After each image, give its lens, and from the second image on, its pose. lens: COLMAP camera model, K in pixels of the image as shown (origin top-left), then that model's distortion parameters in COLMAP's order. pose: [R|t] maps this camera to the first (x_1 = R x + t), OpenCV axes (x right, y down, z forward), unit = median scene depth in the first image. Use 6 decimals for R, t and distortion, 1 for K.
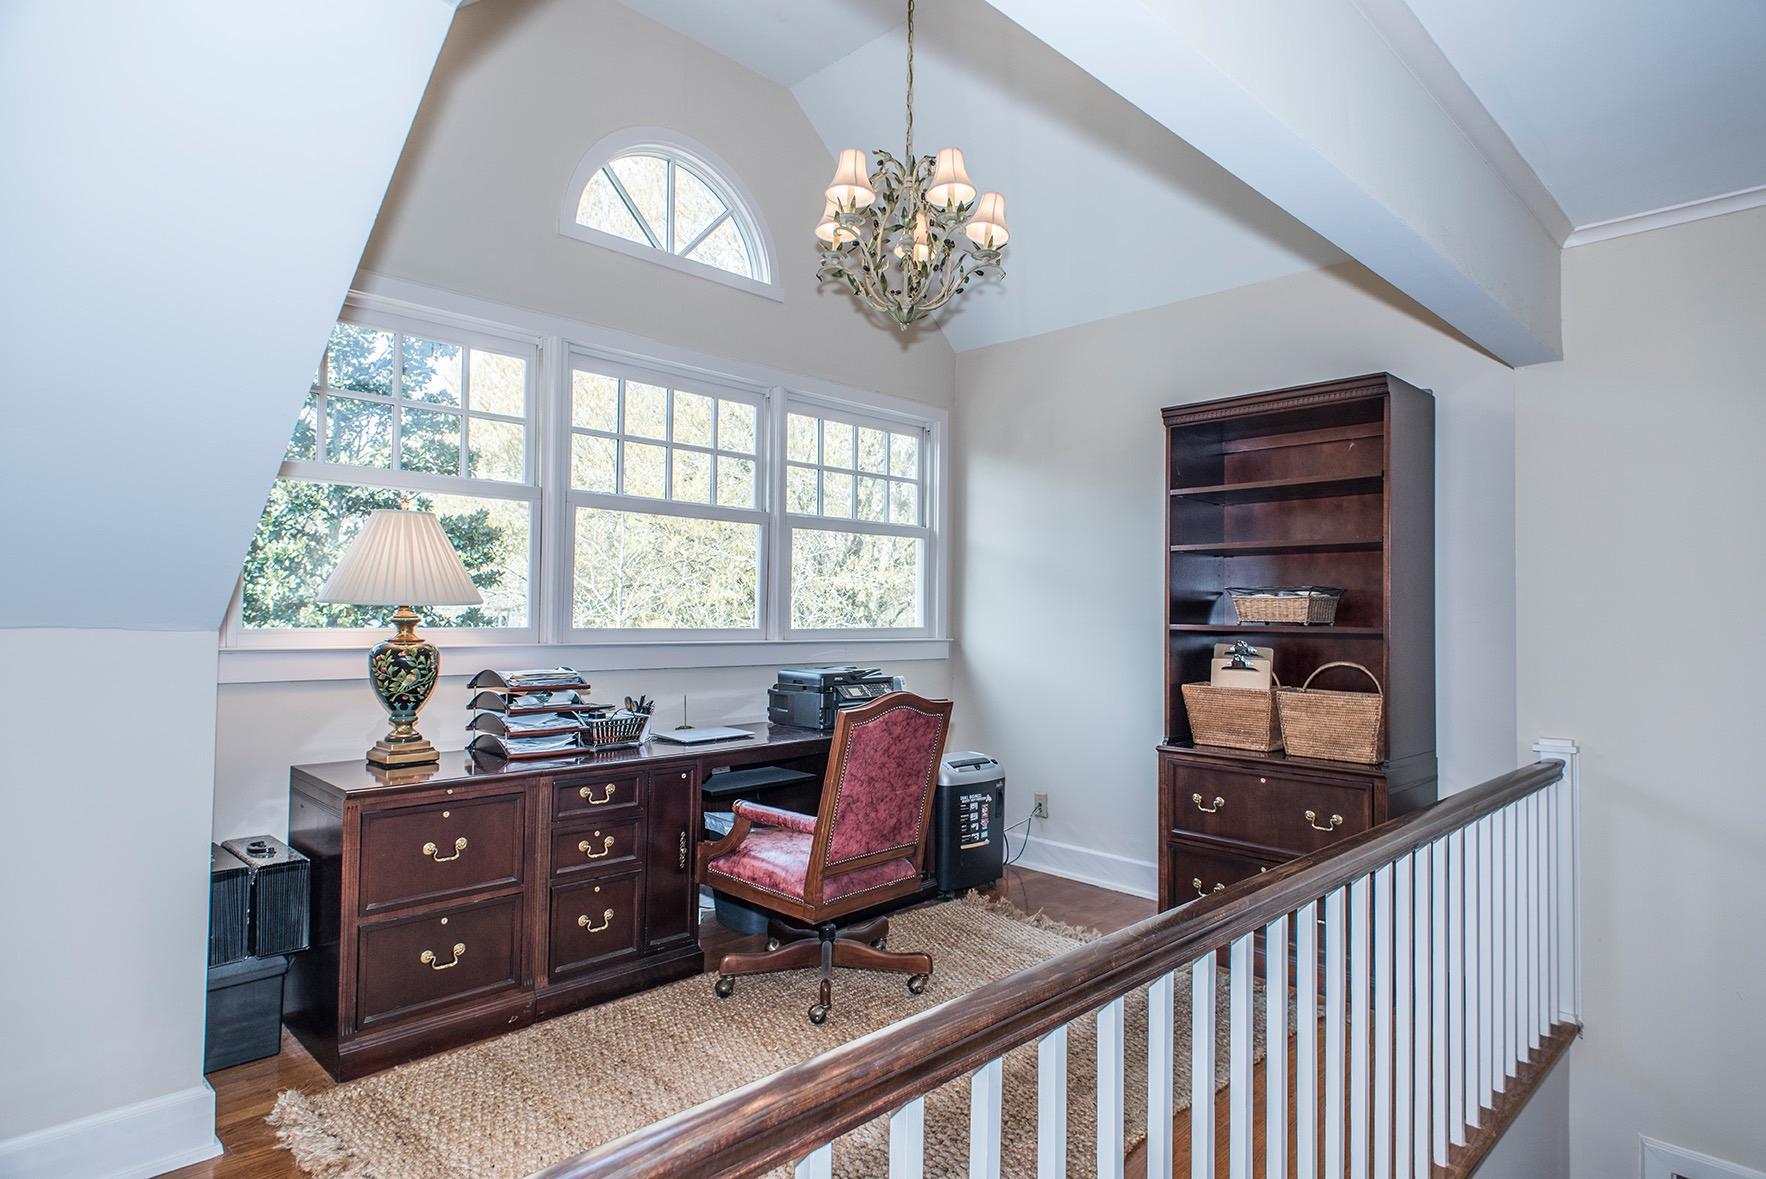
lens RADIAL K [[973.0, 0, 882.6], [0, 973.0, 589.6], [0, 0, 1]] dist [0.018496, -0.005053]
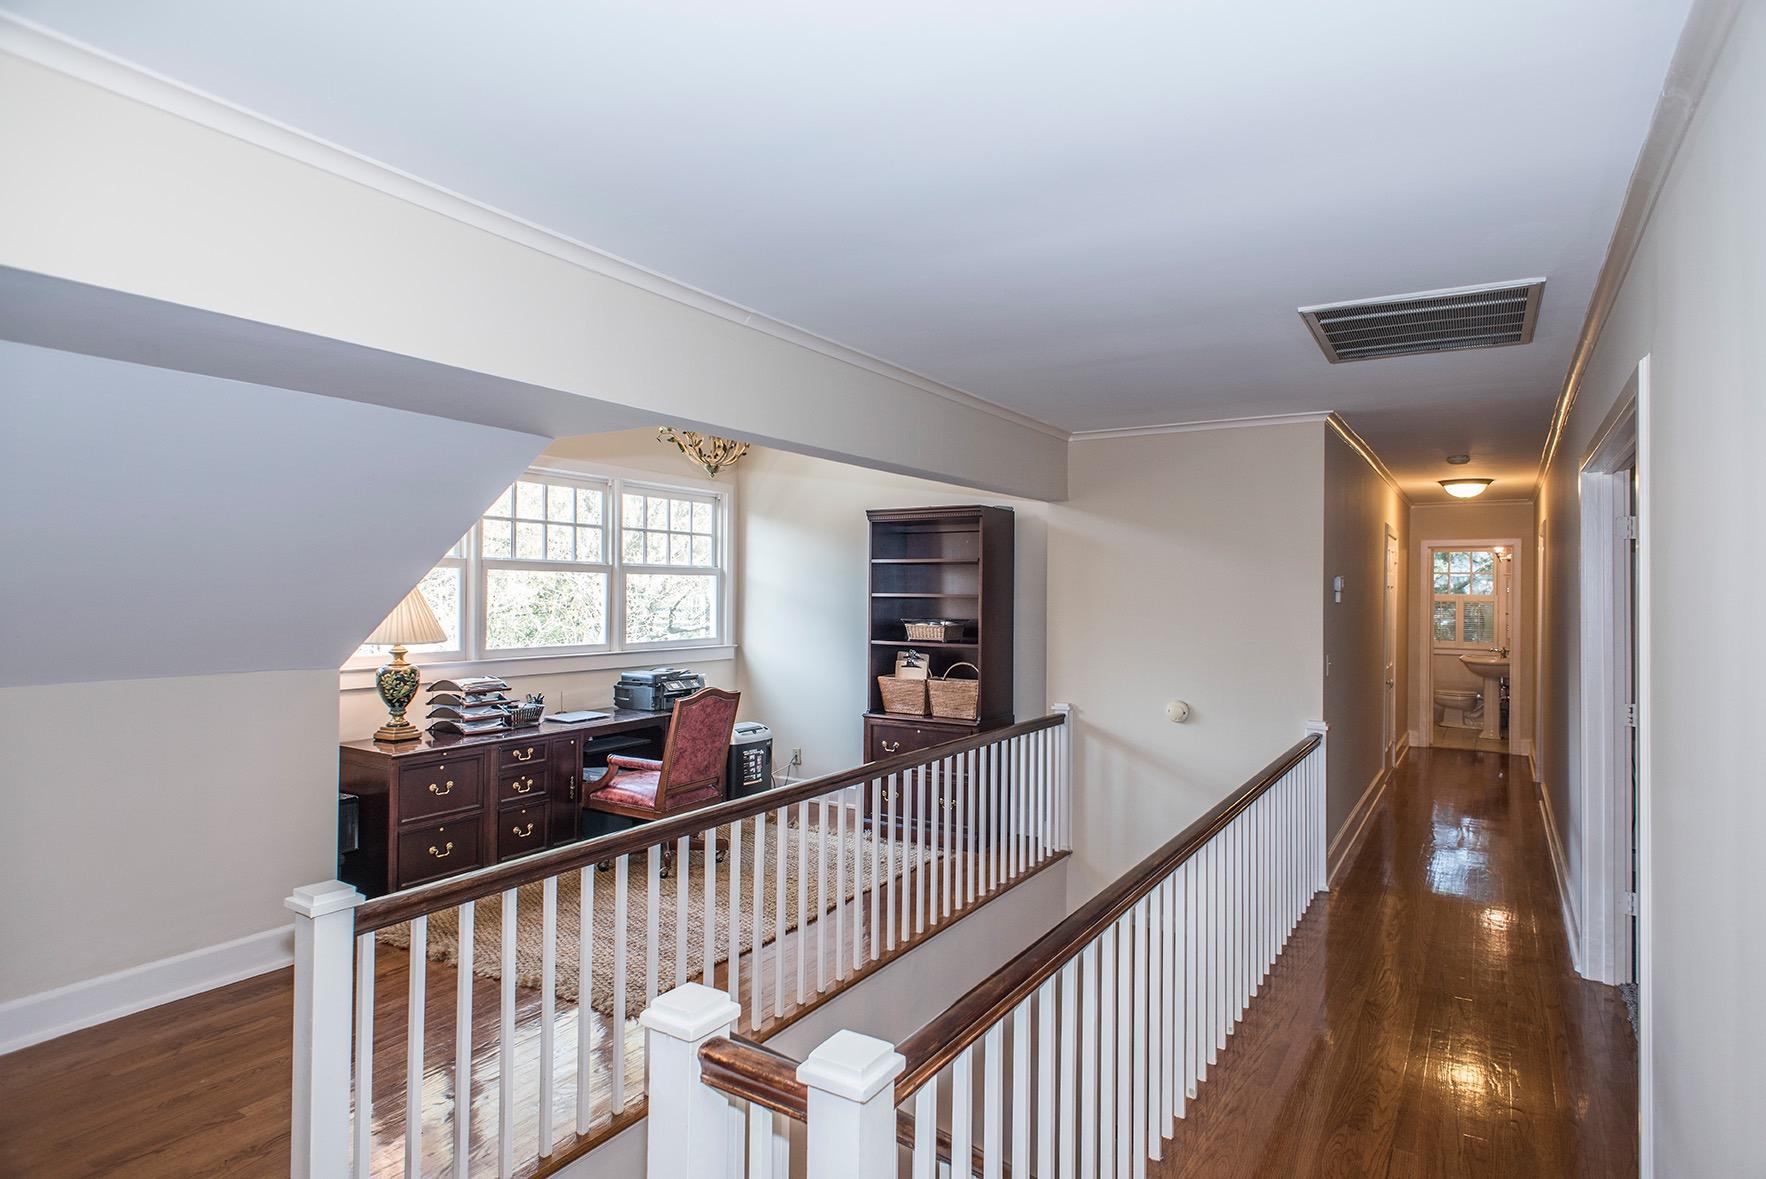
lens RADIAL K [[973.0, 0, 885.4], [0, 973.0, 586.5], [0, 0, 1]] dist [0.018496, -0.005053]
pose [[0.972812, -0.002584, 0.231583, -0.066486], [-0.002328, 0.999778, 0.020934, -0.093304], [-0.231585, -0.020905, 0.972590, -0.628417]]
